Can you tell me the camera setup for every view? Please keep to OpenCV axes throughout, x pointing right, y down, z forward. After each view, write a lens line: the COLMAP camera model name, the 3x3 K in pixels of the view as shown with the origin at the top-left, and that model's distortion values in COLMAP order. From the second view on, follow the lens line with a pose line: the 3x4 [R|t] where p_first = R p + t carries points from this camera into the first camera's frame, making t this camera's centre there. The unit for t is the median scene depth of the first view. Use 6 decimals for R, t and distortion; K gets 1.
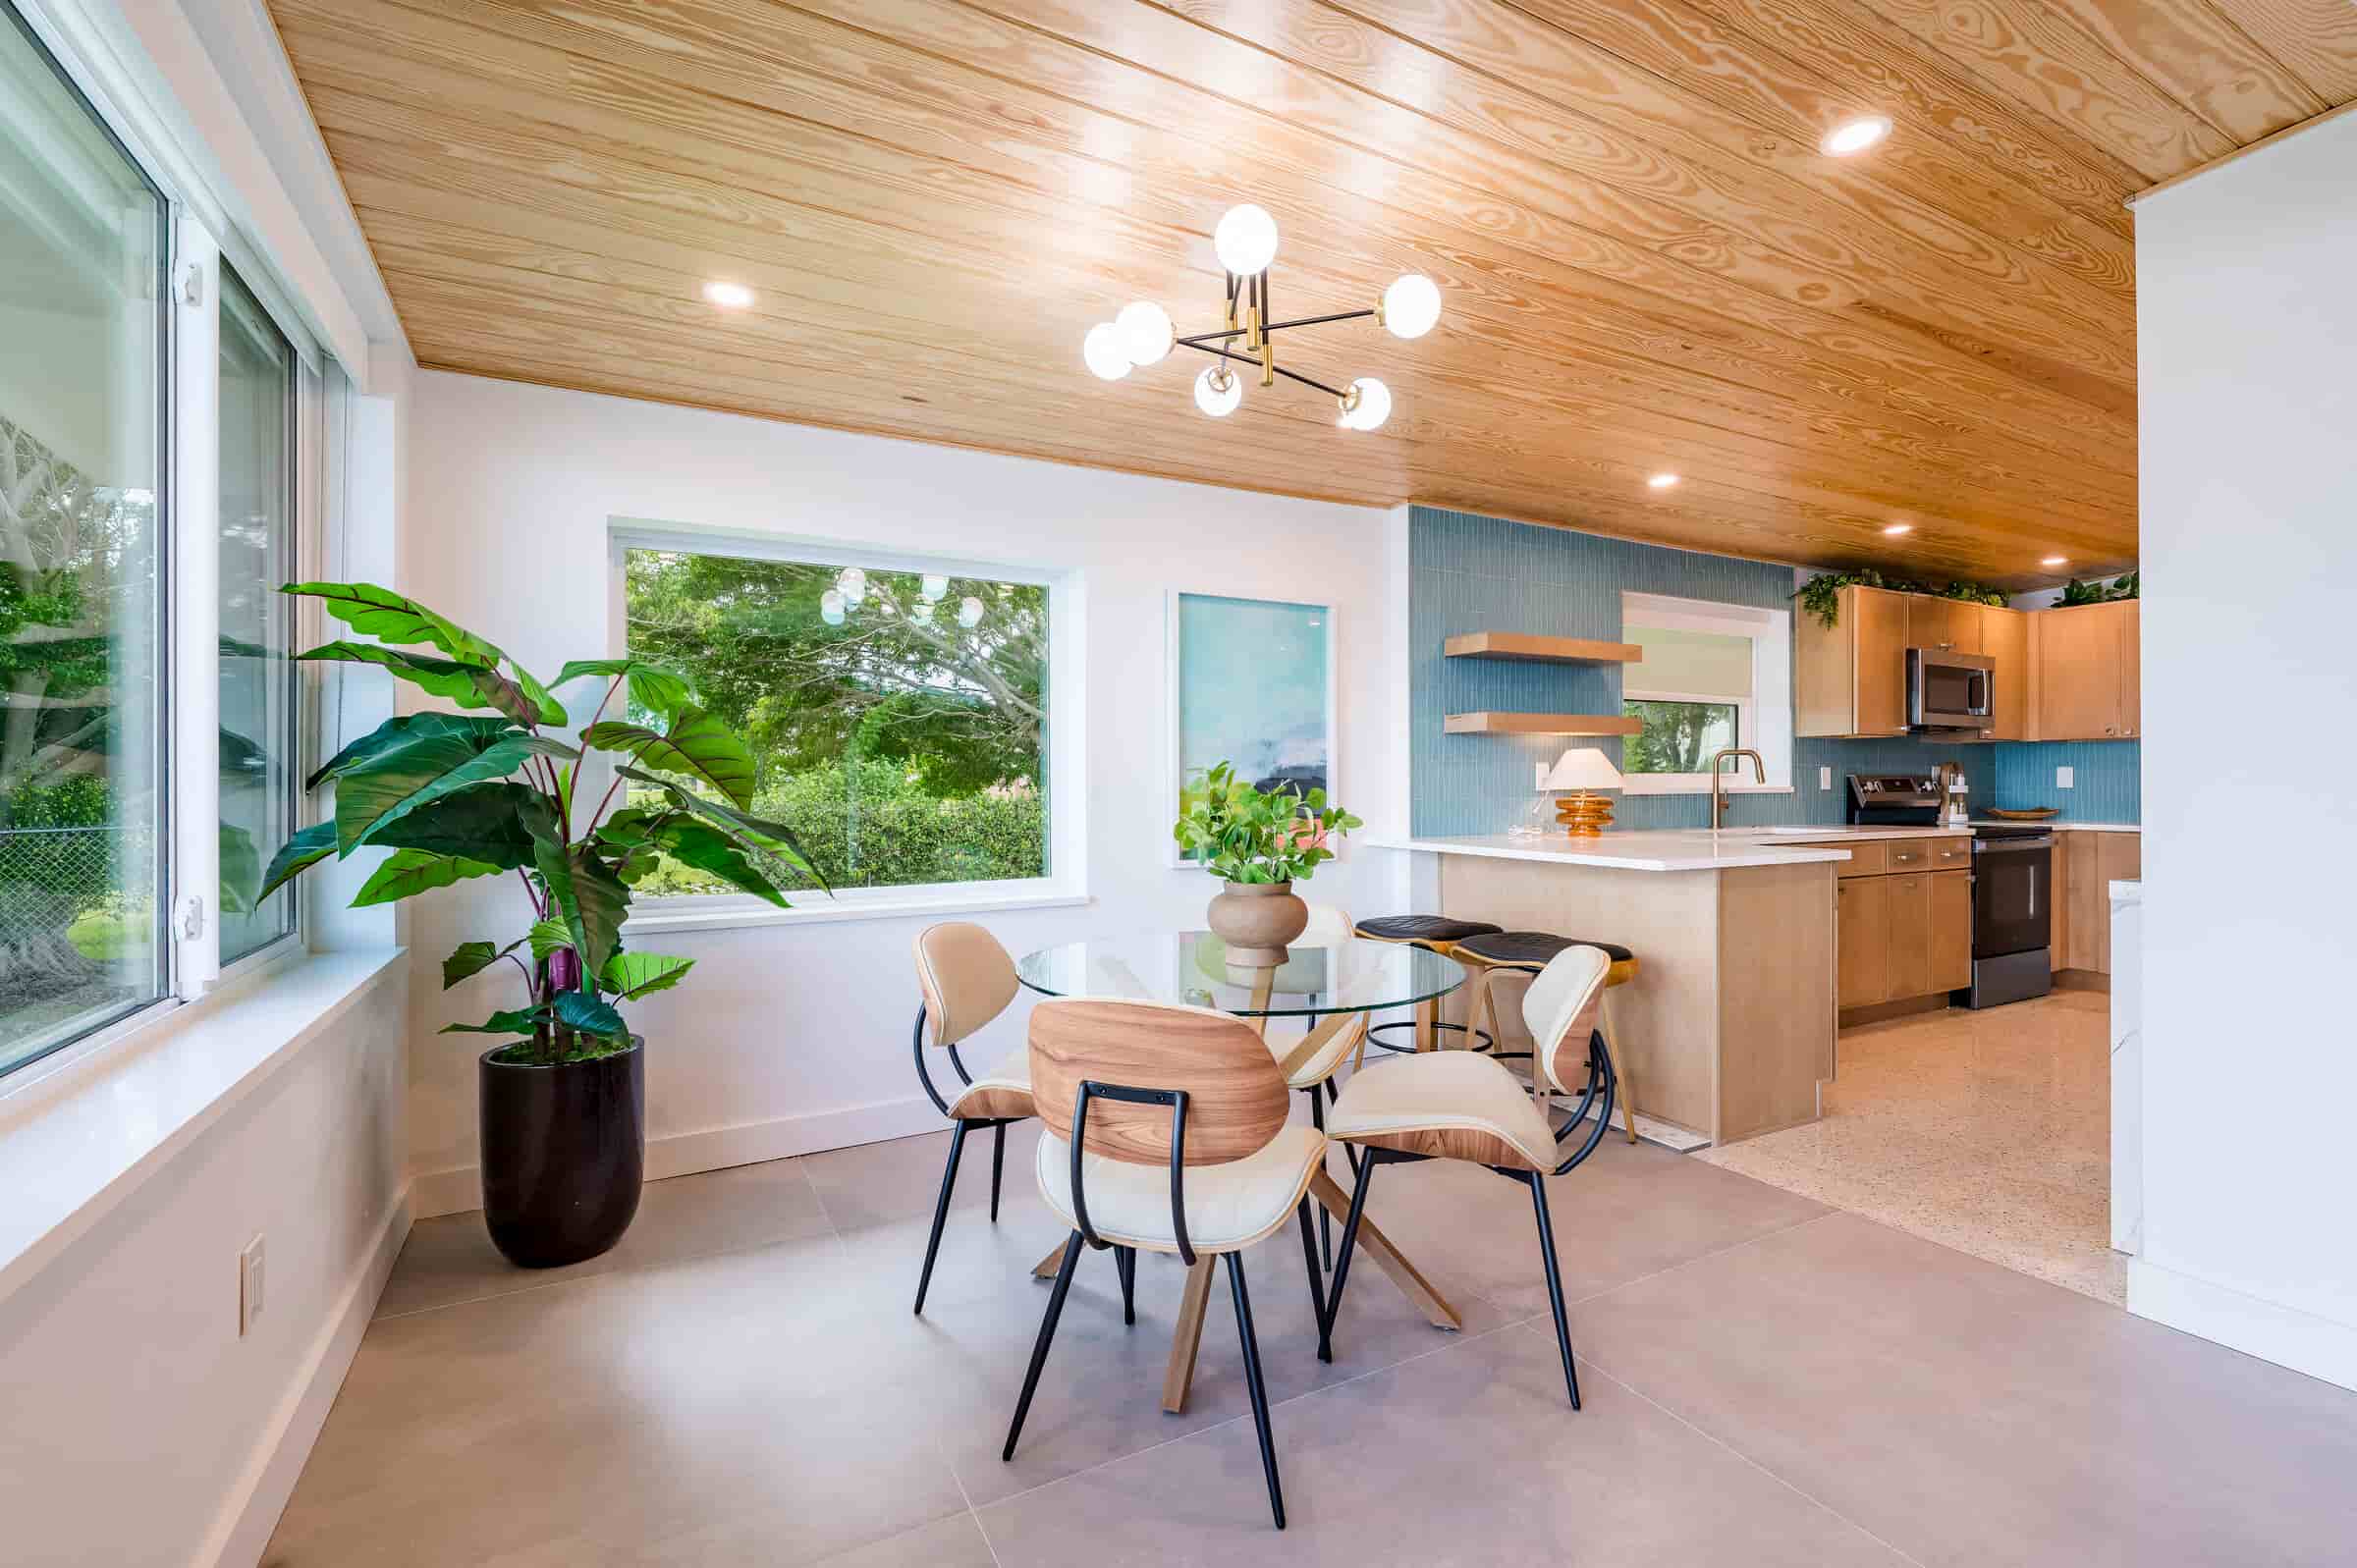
lens RADIAL K [[1051.3, 0, 1178.5], [0, 1051.3, 784.0], [0, 0, 1]] dist [-0.000061, 0.000264]
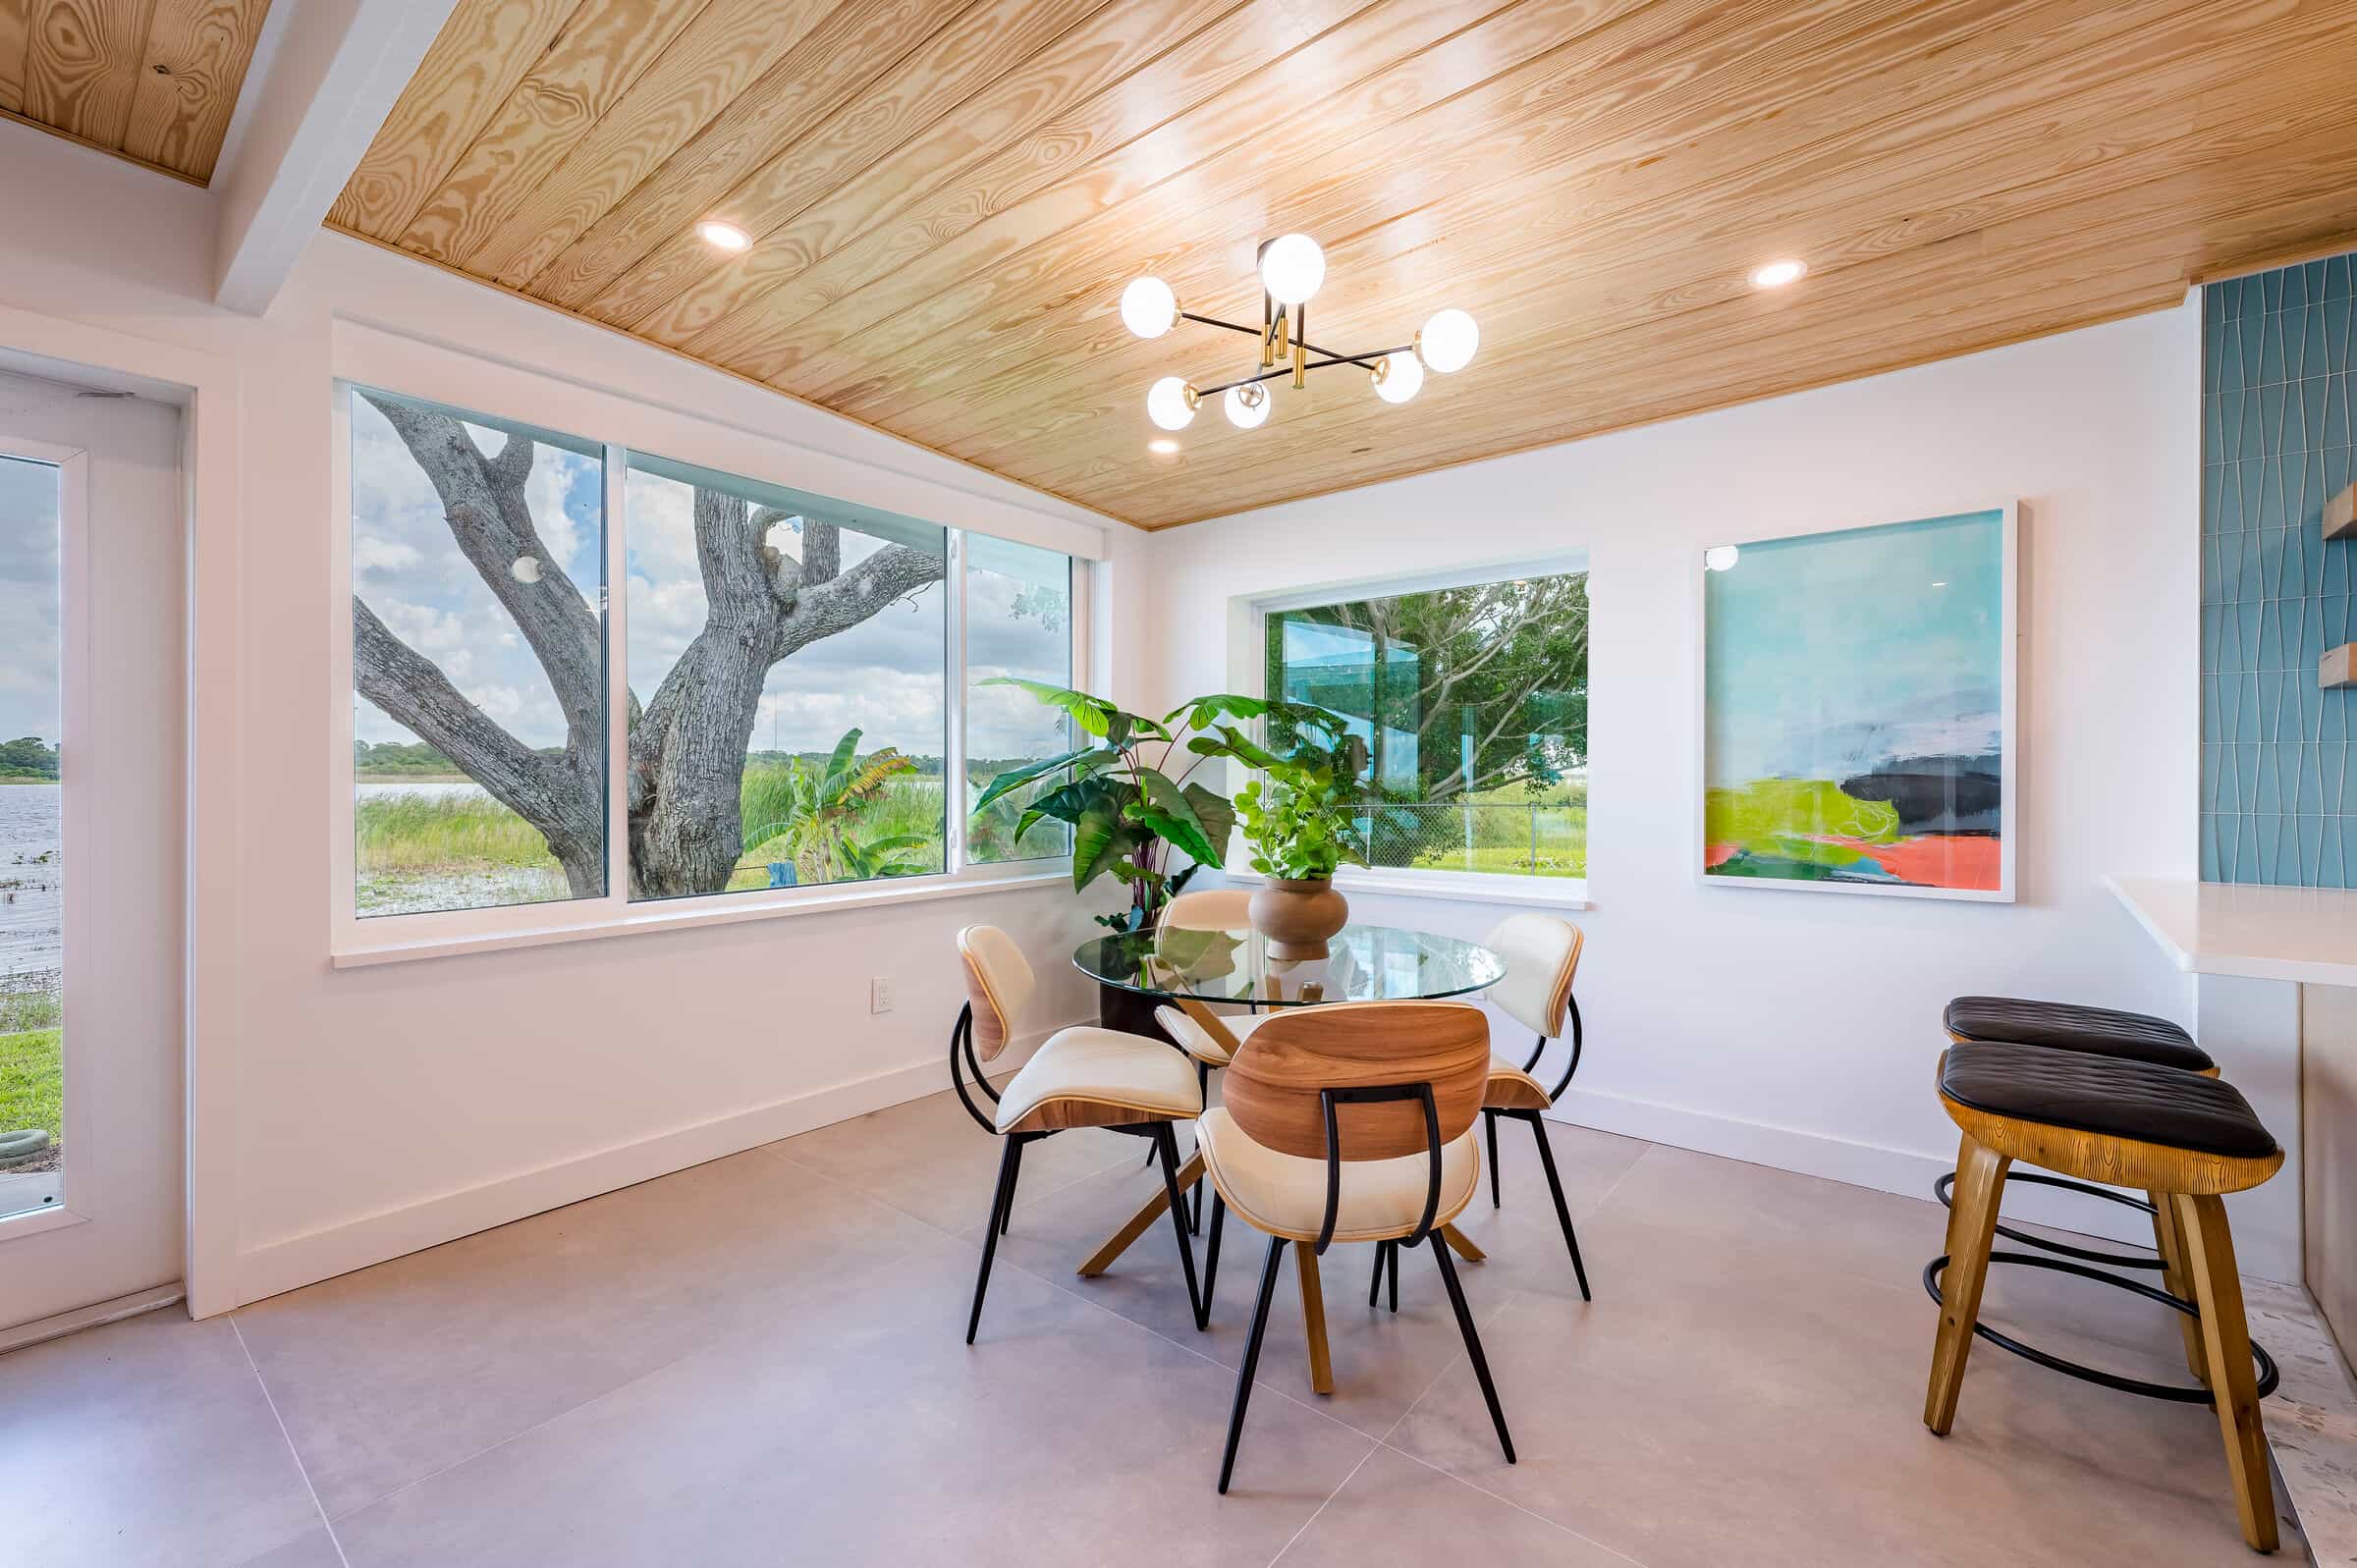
lens RADIAL K [[984.5, 0, 1178.5], [0, 984.5, 784.0], [0, 0, 1]] dist [-0.000635, -0.000038]
pose [[0.382649, 0.006245, -0.923873, 0.634303], [0.002925, 0.999964, 0.007971, -0.007560], [0.923889, -0.005752, 0.382617, 0.375145]]
